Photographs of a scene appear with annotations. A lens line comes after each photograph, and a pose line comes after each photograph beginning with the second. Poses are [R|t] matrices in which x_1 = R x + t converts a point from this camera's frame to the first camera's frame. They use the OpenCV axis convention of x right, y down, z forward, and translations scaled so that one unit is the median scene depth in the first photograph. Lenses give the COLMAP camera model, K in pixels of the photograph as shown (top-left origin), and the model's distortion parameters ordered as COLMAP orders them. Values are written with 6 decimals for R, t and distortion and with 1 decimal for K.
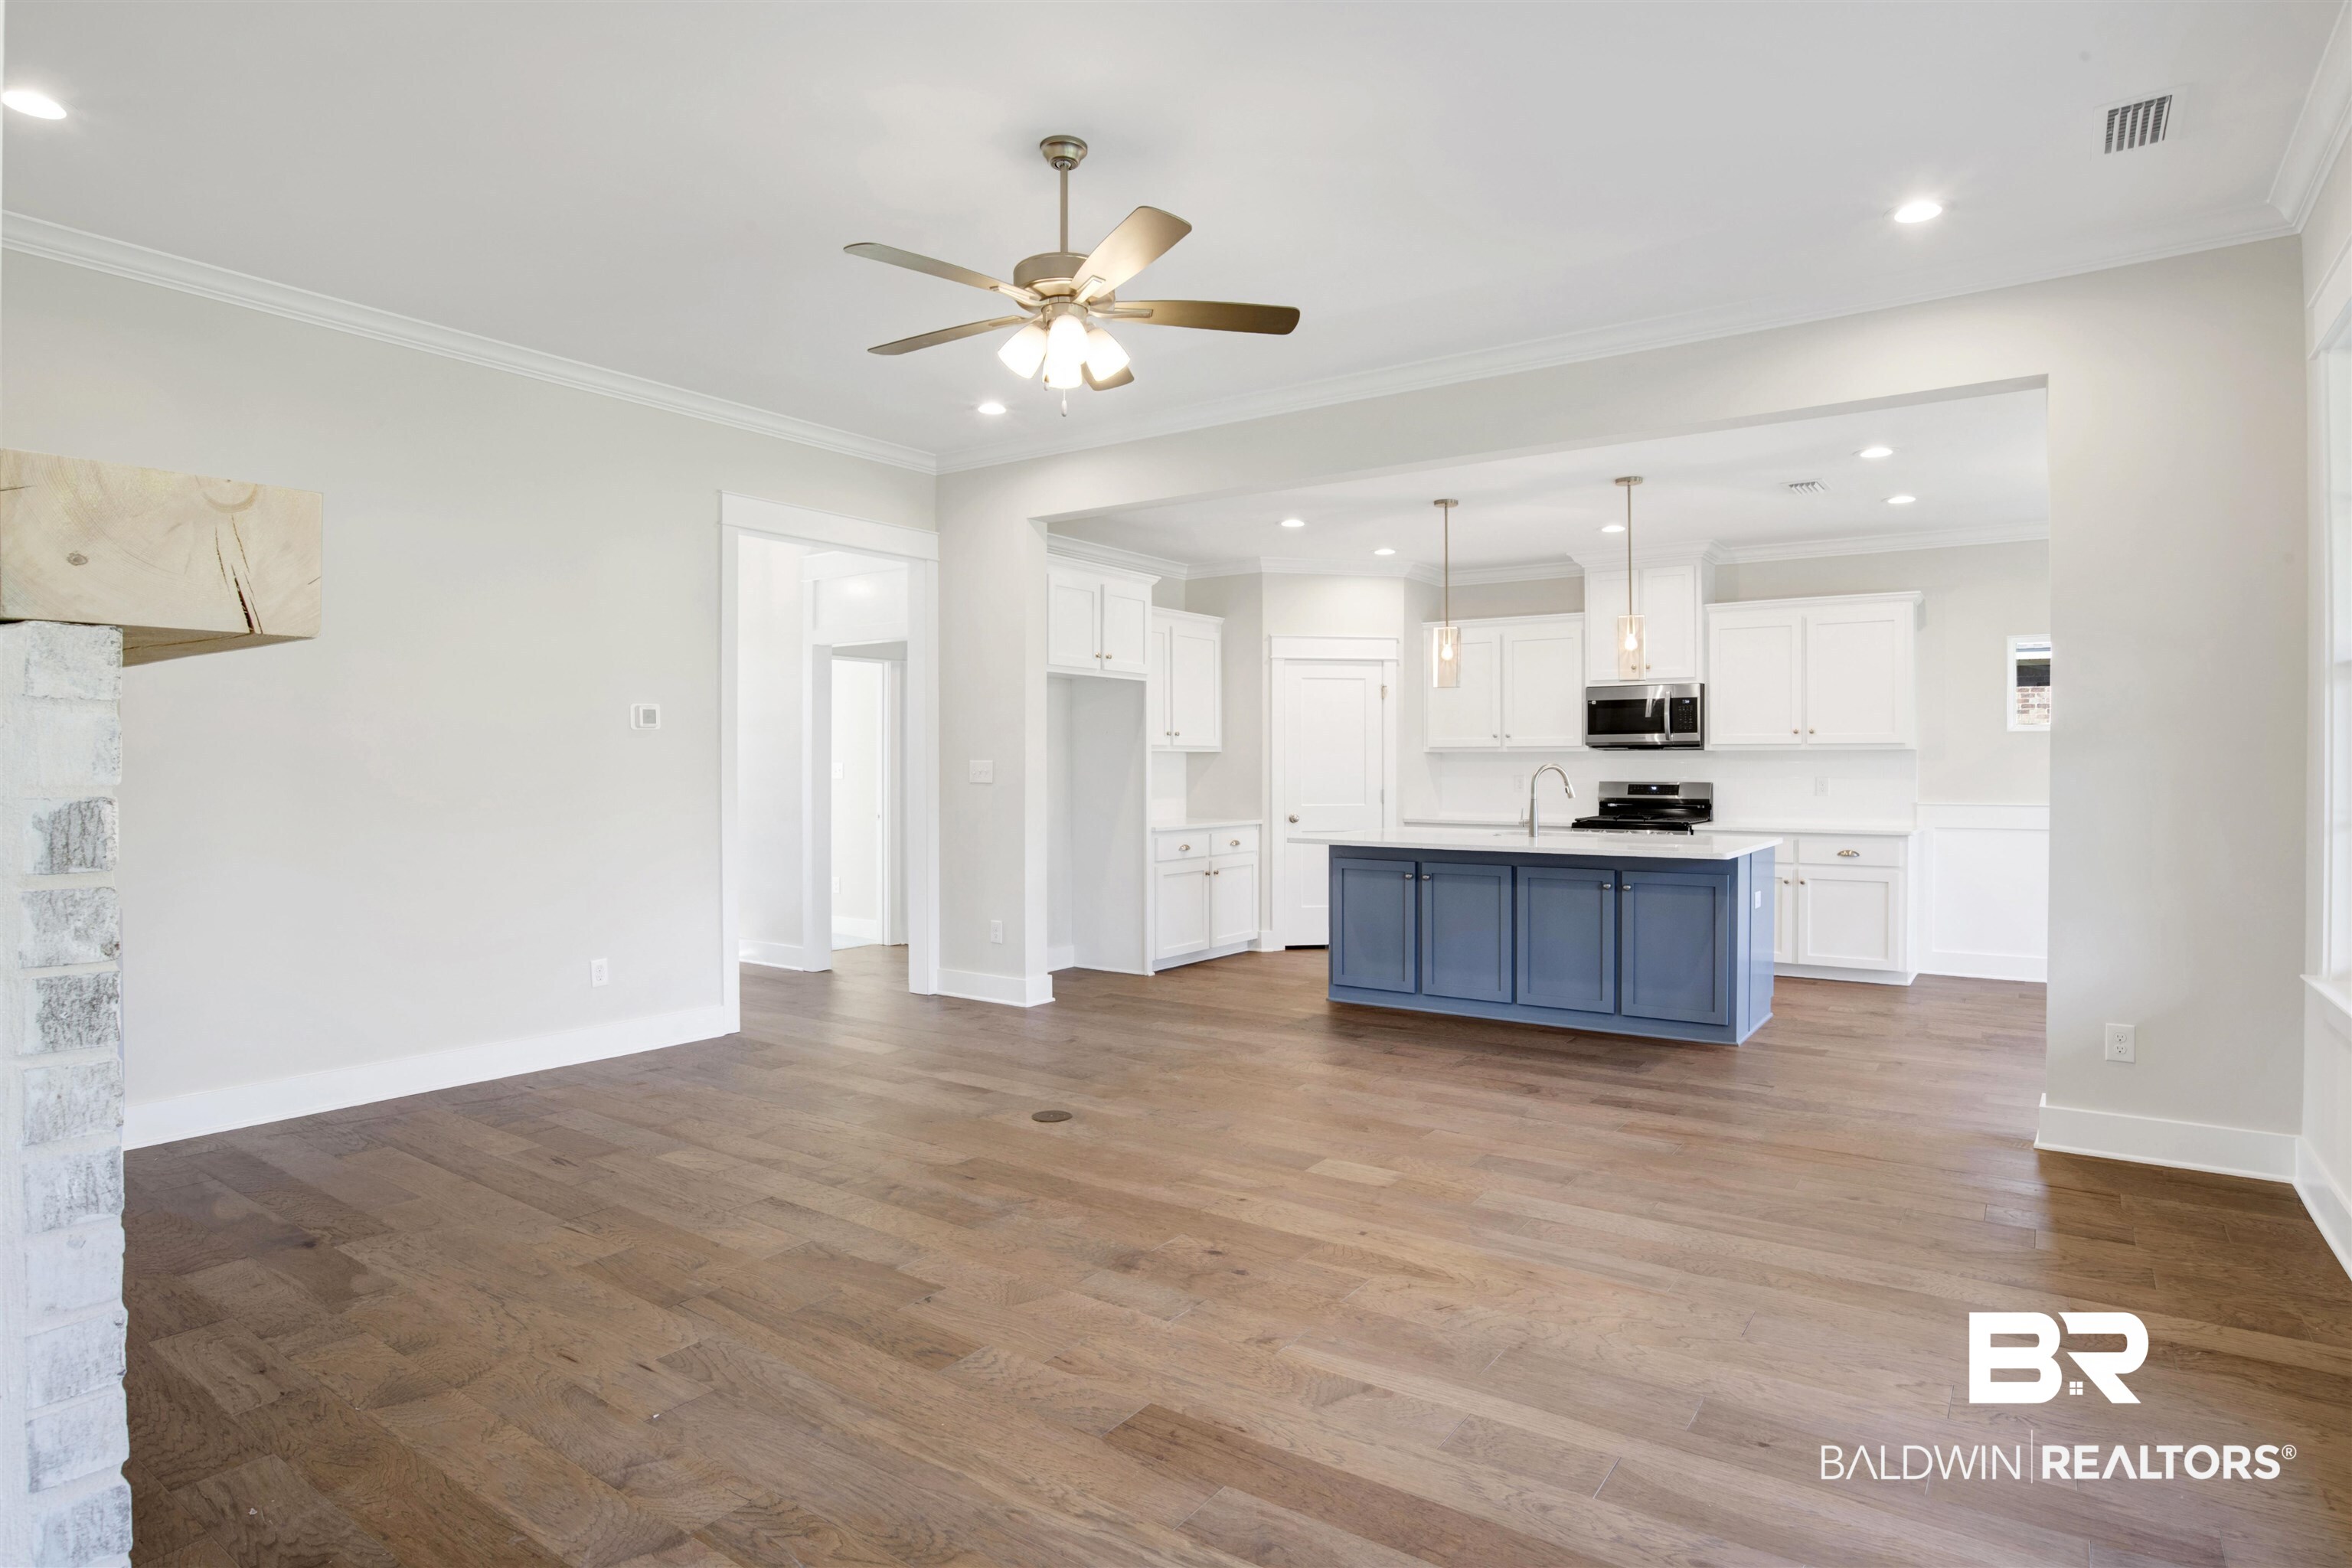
lens RADIAL K [[1262.3, 0, 1182.0], [0, 1262.3, 787.9], [0, 0, 1]] dist [-0.072980, 0.027660]
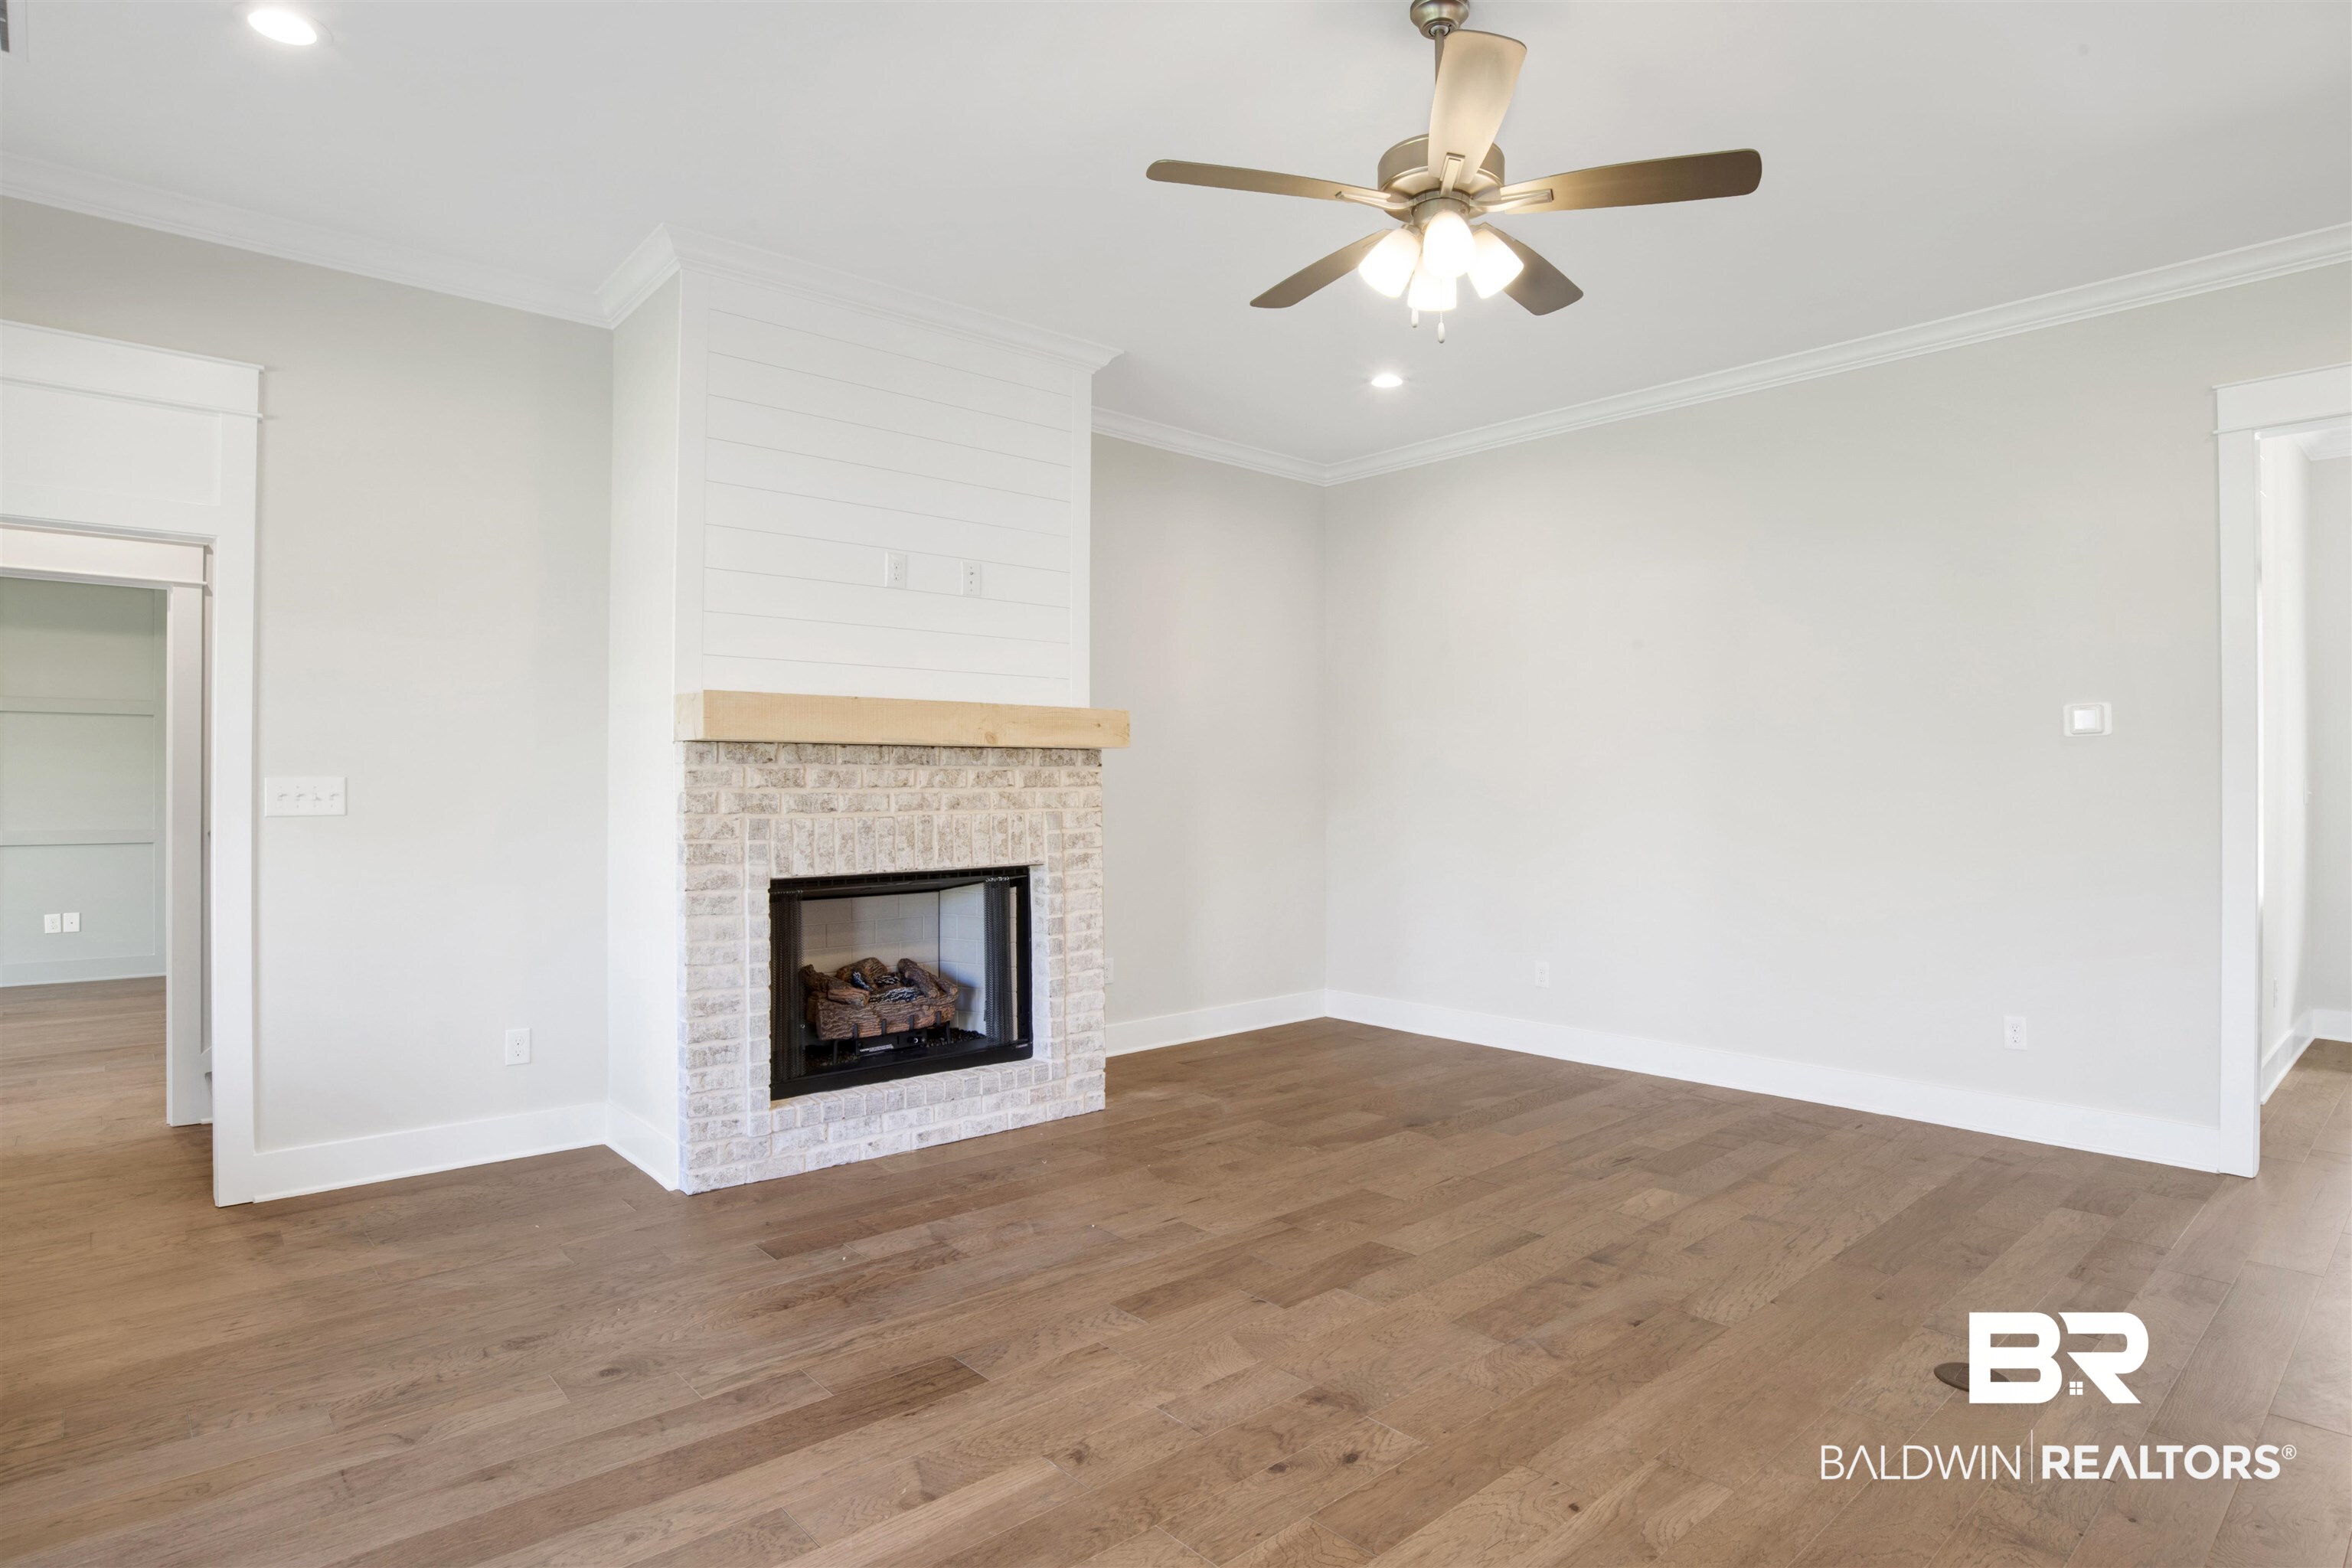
lens RADIAL K [[1262.3, 0, 1210.3], [0, 1262.3, 782.3], [0, 0, 1]] dist [-0.072980, 0.027660]
pose [[-0.214165, -0.001812, -0.976796, 0.347630], [-0.014916, 0.999888, 0.001415, -0.009617], [0.976684, 0.014873, -0.214168, 0.497706]]
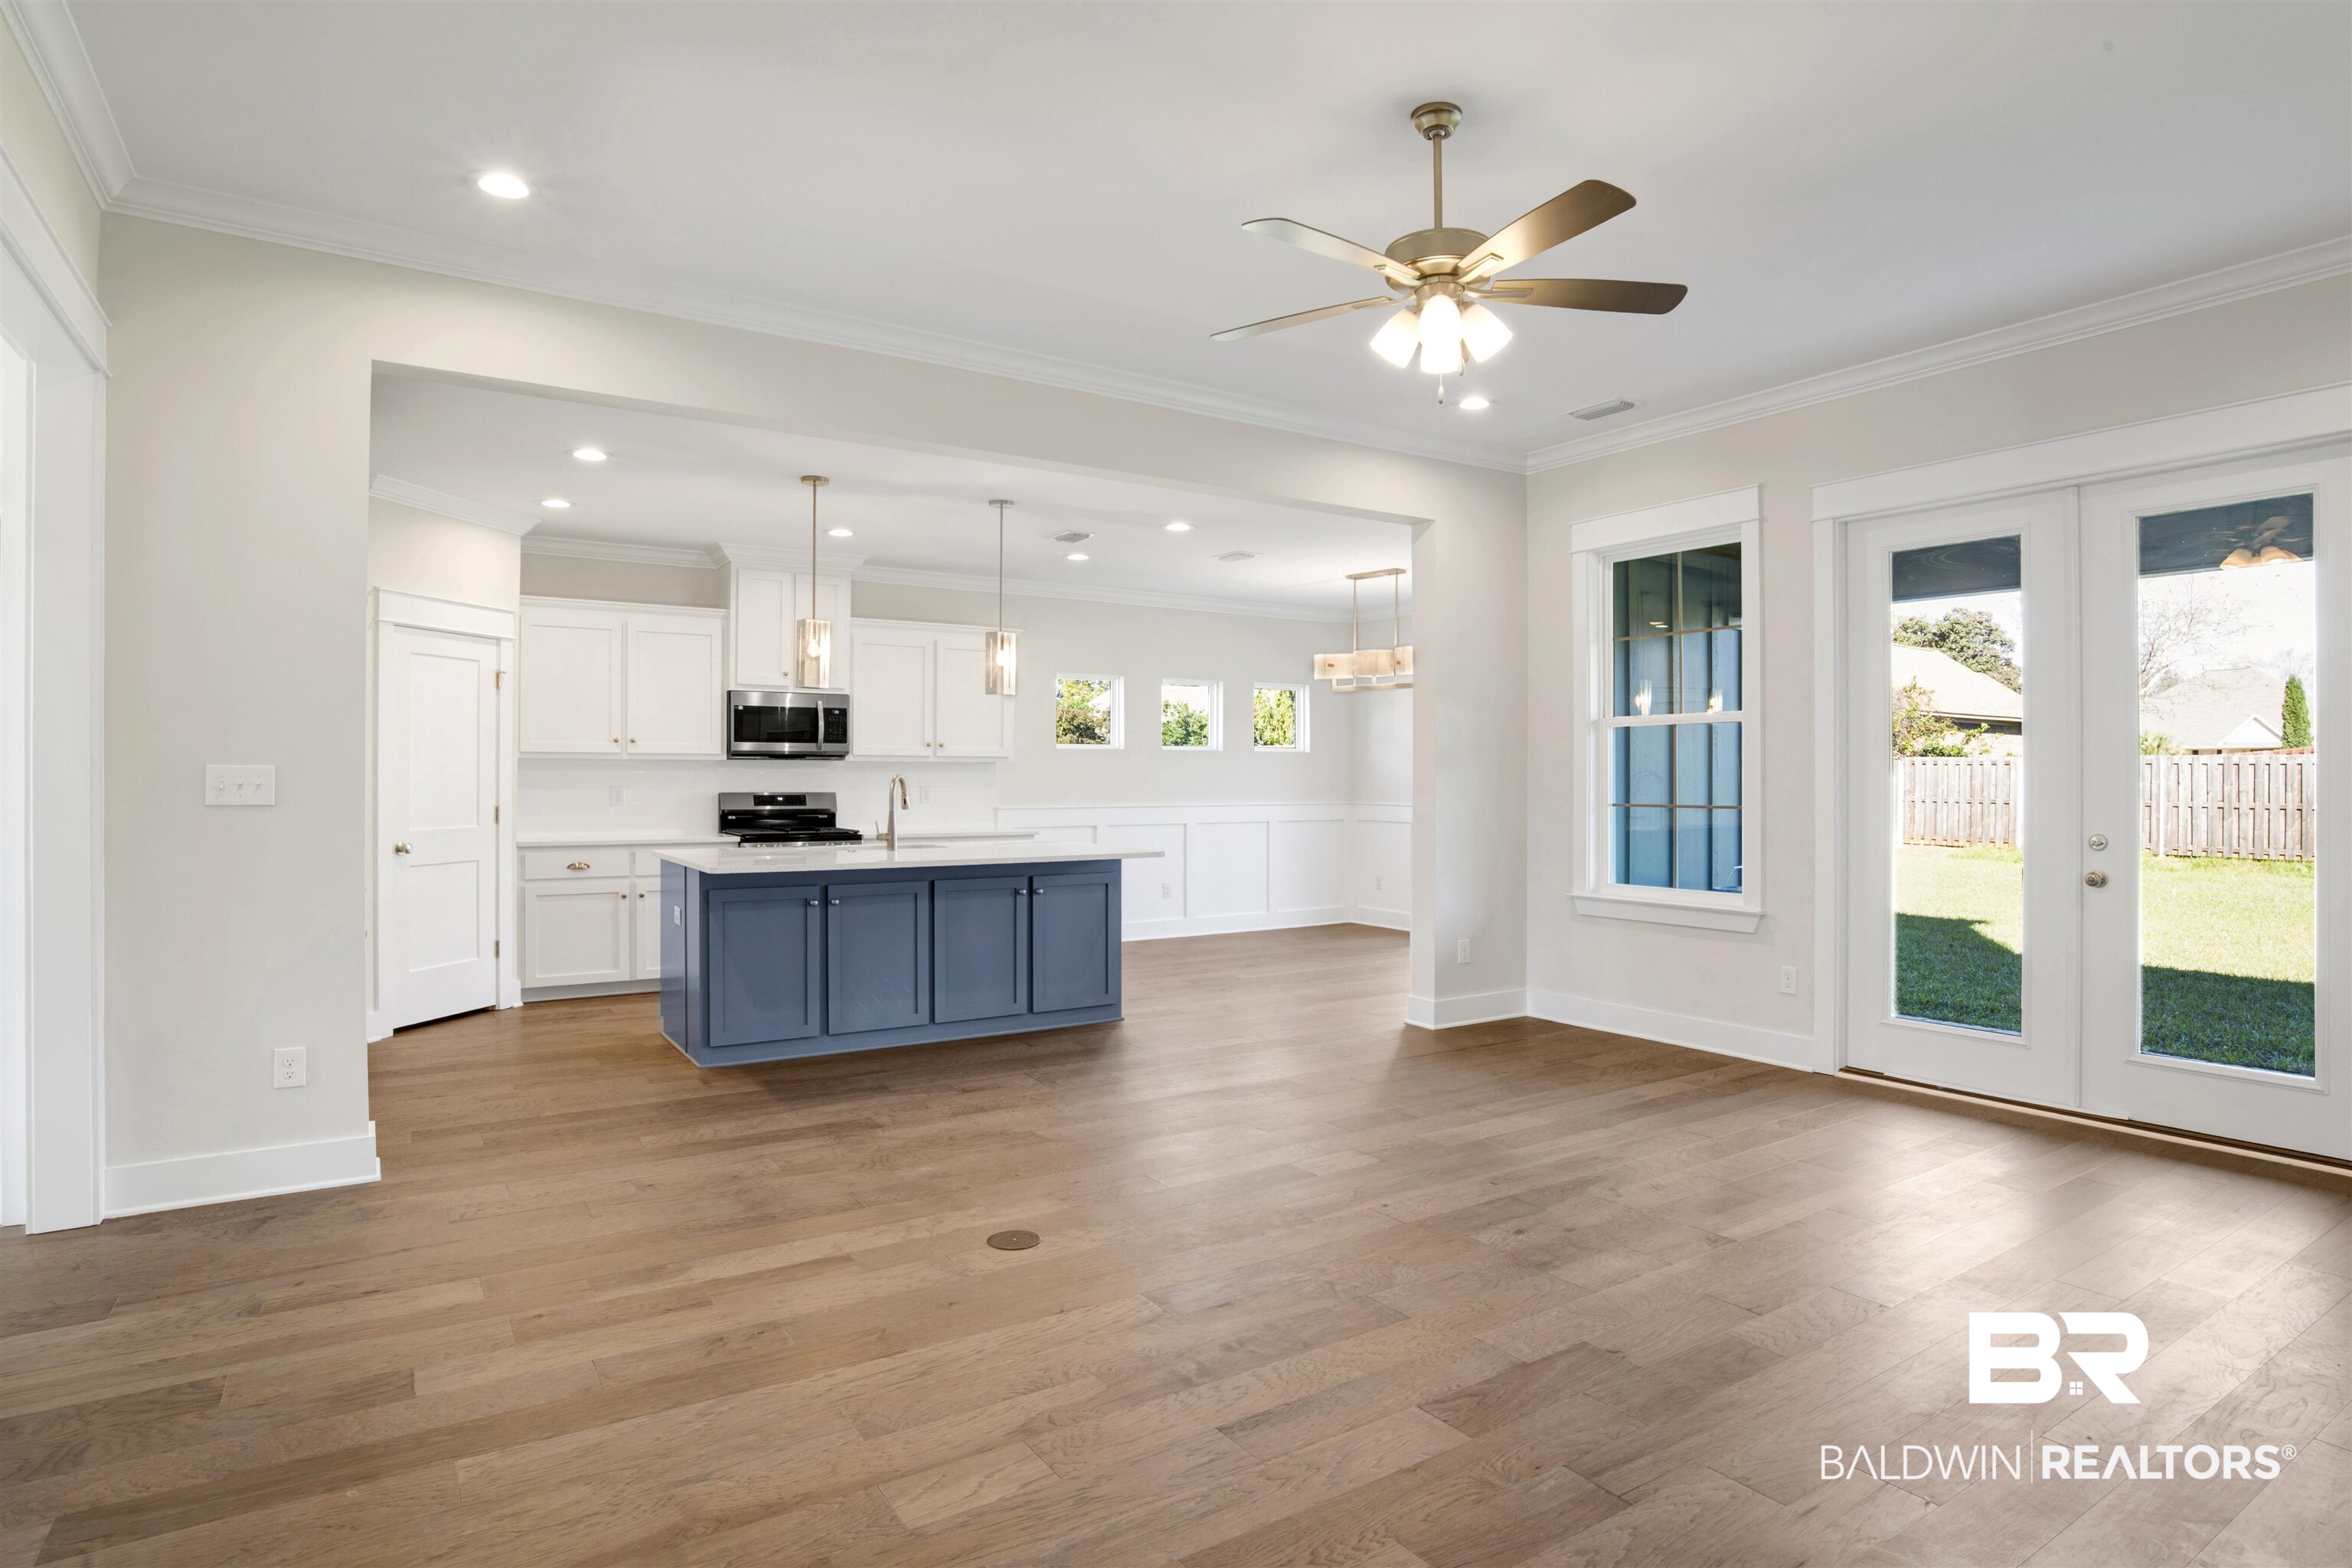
lens RADIAL K [[1262.3, 0, 1226.2], [0, 1262.3, 779.3], [0, 0, 1]] dist [-0.072980, 0.027660]
pose [[0.351670, 0.000518, 0.936124, -0.495914], [0.012535, 0.999908, -0.005262, -0.006545], [-0.936040, 0.013585, 0.351631, 0.398052]]
